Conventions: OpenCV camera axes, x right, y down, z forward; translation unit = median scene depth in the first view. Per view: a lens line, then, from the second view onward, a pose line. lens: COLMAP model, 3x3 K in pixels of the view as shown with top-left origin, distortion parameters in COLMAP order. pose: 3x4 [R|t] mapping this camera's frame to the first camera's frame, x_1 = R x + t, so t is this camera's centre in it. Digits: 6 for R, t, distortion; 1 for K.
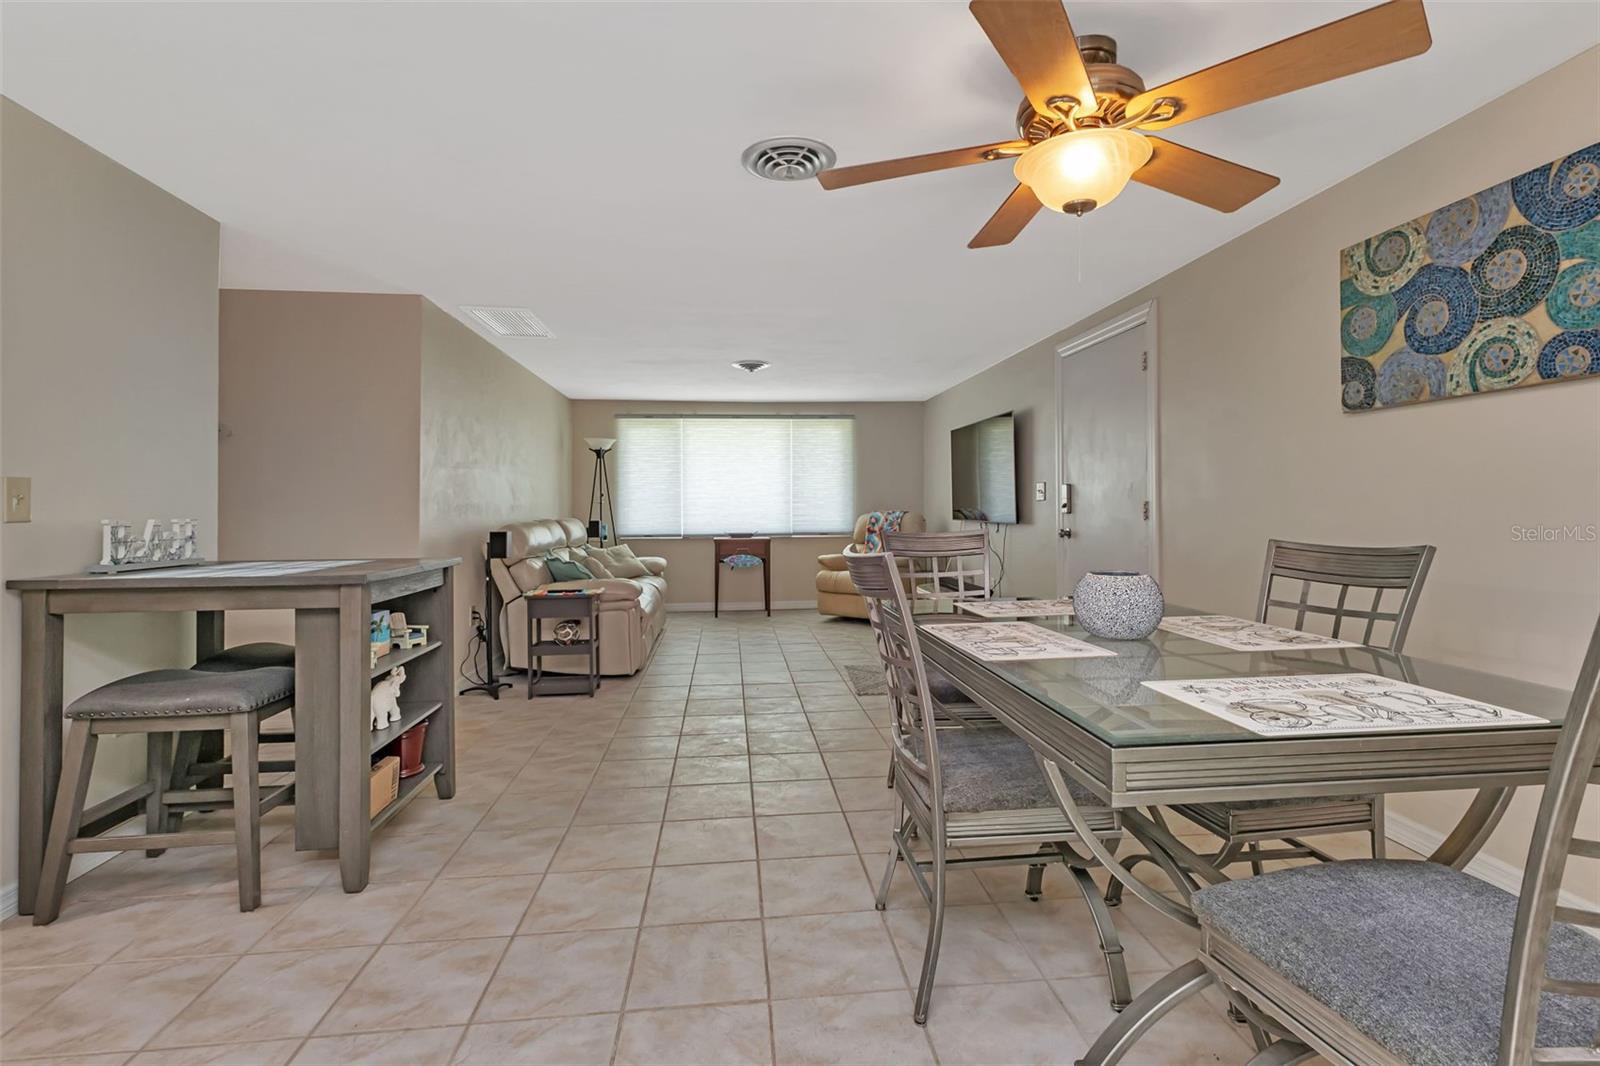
lens RADIAL K [[718.7, 0, 798.1], [0, 718.7, 494.2], [0, 0, 1]] dist [0.012192, -0.001435]
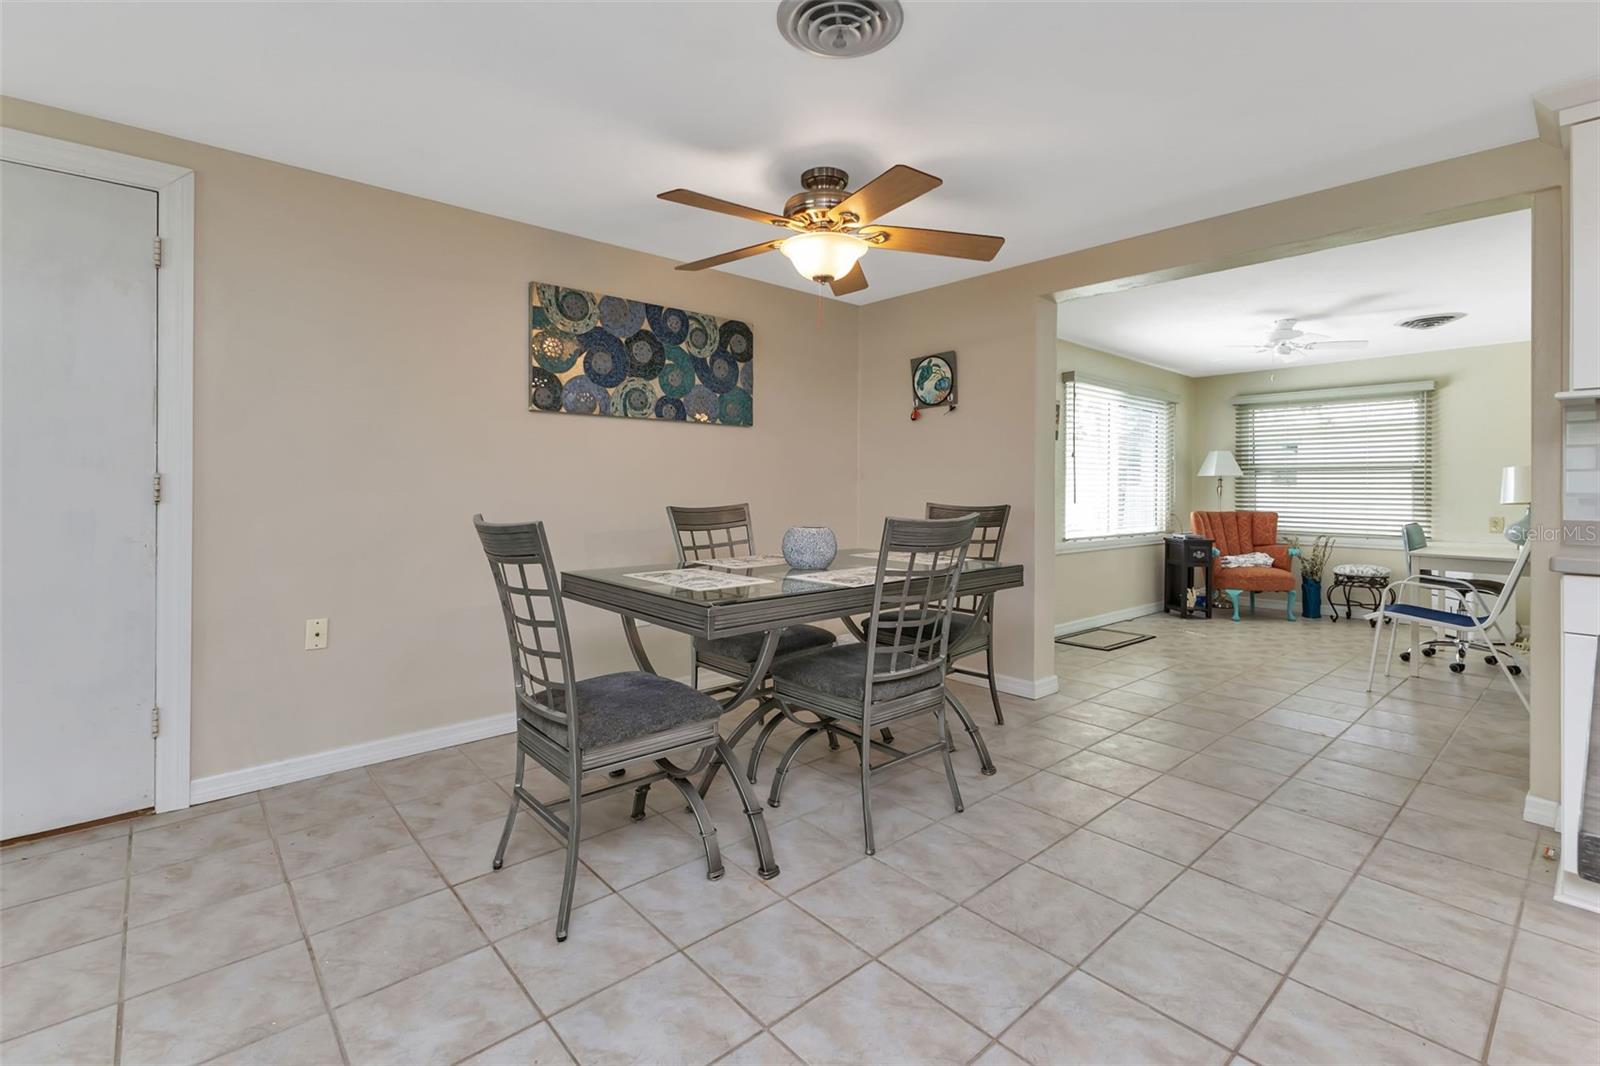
lens RADIAL K [[720.6, 0, 799.1], [0, 720.6, 487.6], [0, 0, 1]] dist [0.011369, -0.001220]
pose [[-0.580721, -0.001399, 0.814101, -0.553468], [-0.017046, 0.999800, -0.010441, 0.030074], [-0.813924, -0.019941, -0.580629, 1.350549]]
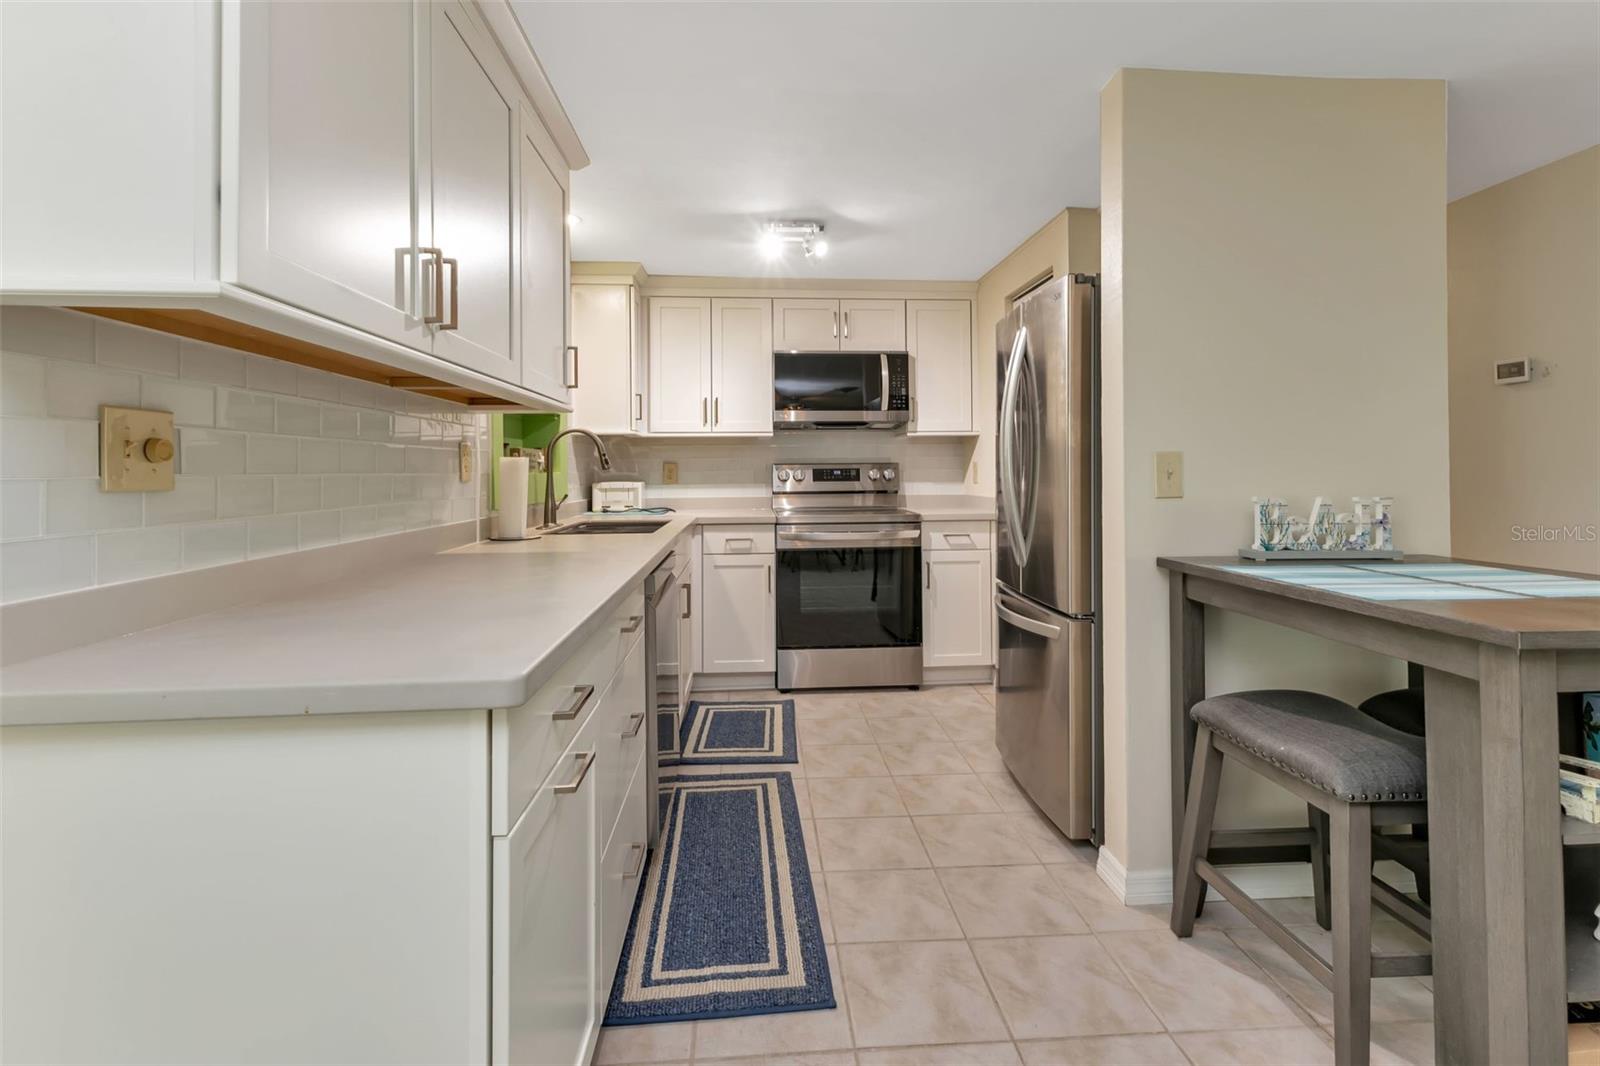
lens RADIAL K [[732.0, 0, 801.9], [0, 732.0, 464.0], [0, 0, 1]] dist [0.000518, -0.000265]
pose [[-0.029871, -0.005529, -0.999538, -0.066021], [0.025186, 0.999663, -0.006283, -0.010714], [0.999236, -0.025362, -0.029722, 0.429901]]
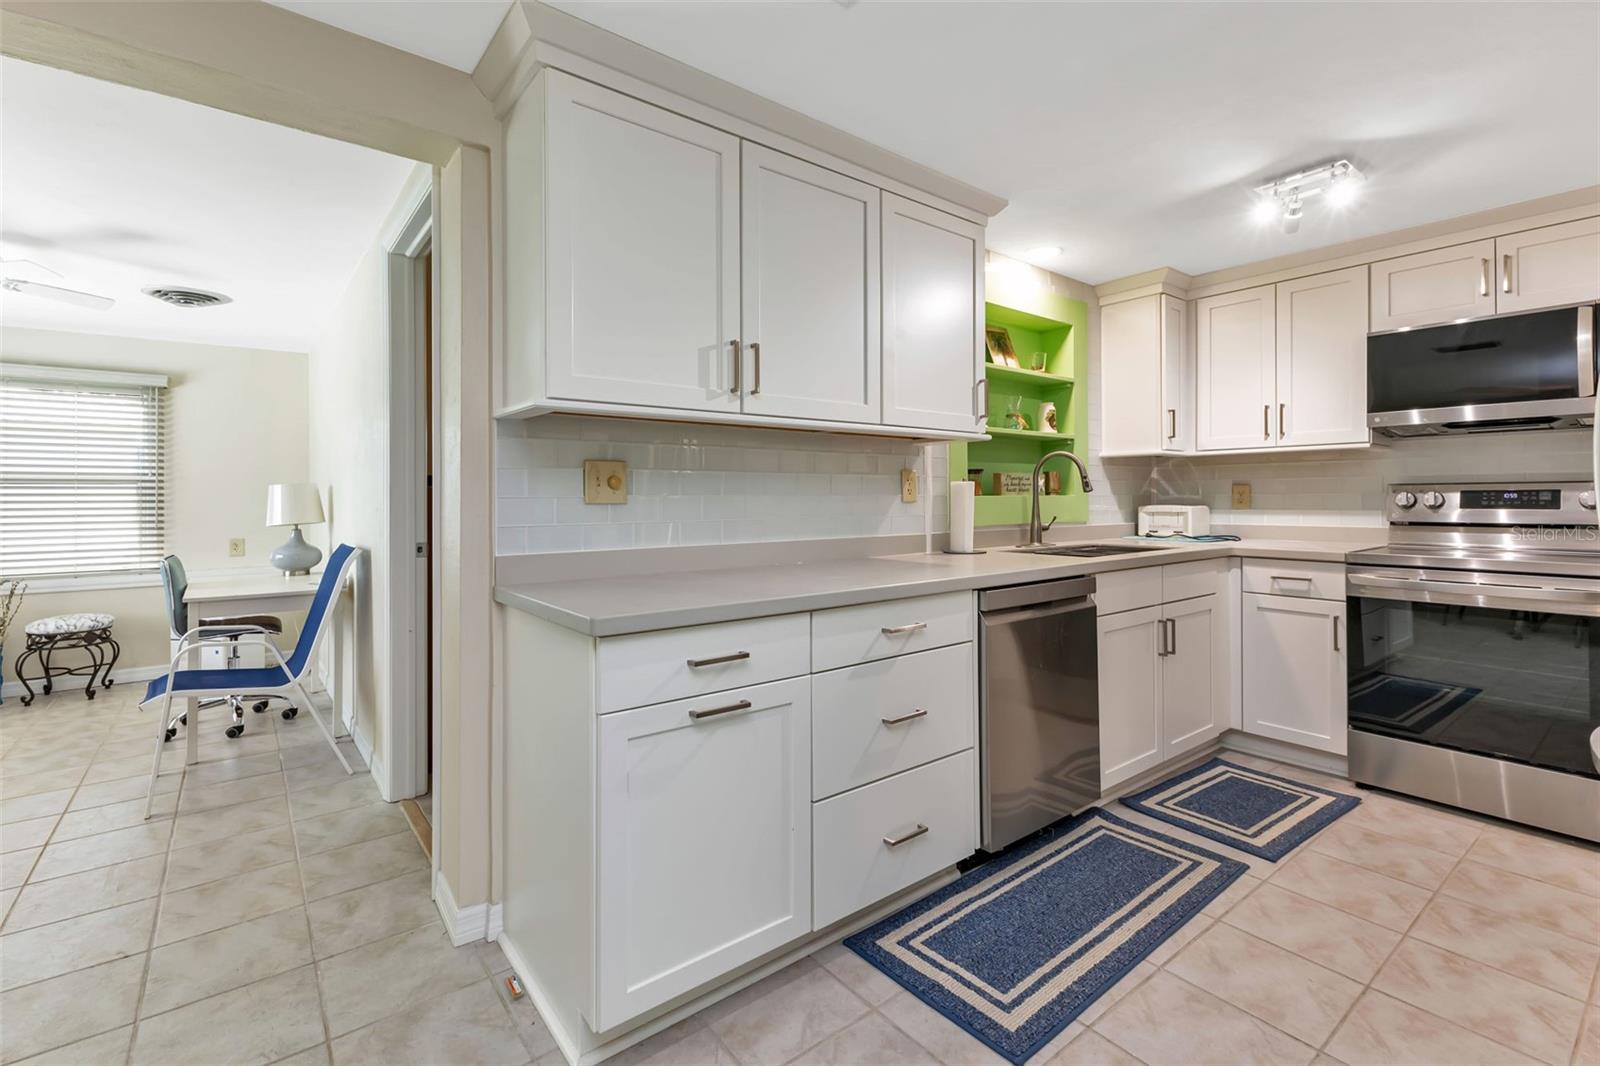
lens RADIAL K [[718.7, 0, 798.1], [0, 718.7, 494.2], [0, 0, 1]] dist [0.012192, -0.001435]
pose [[-0.848070, 0.004759, -0.529863, -0.239218], [0.016462, 0.999714, -0.017370, -0.000619], [0.529629, -0.023454, -0.847905, 0.834868]]
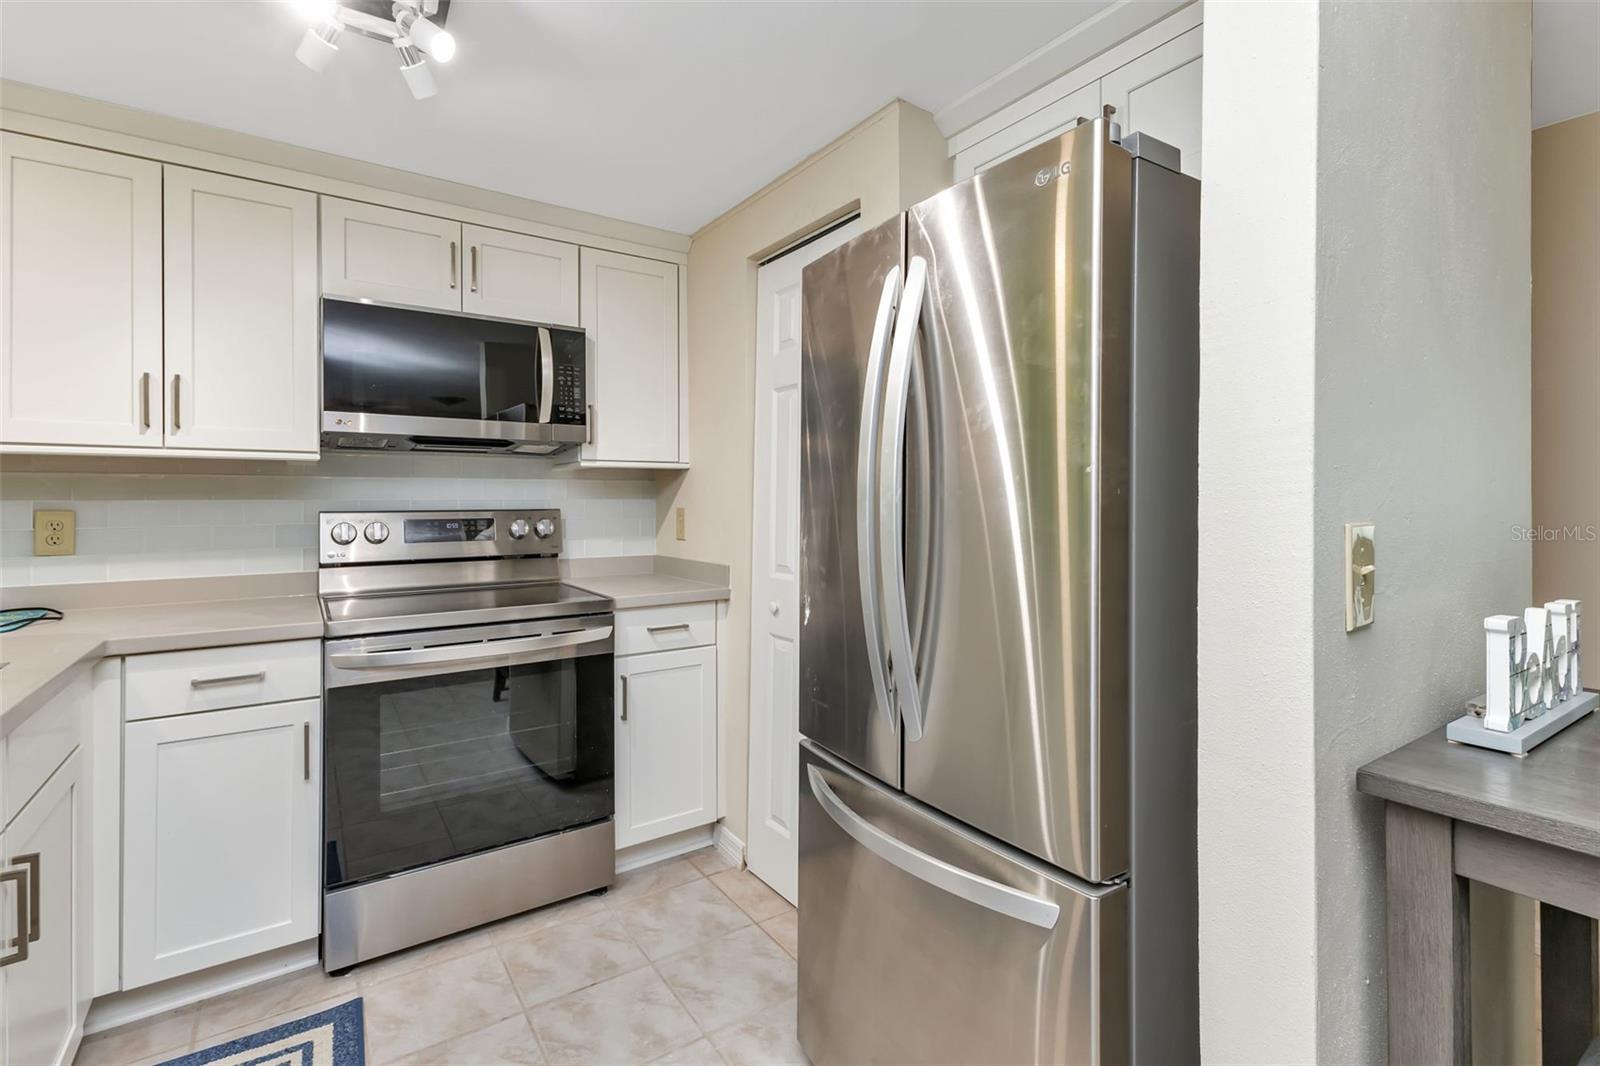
lens RADIAL K [[740.8, 0, 801.5], [0, 740.8, 498.8], [0, 0, 1]] dist [0.011605, -0.000184]
pose [[0.477583, -0.000070, -0.878587, -0.669956], [0.016551, 0.999823, 0.008917, -0.037800], [0.878431, -0.018800, 0.477500, 0.396232]]
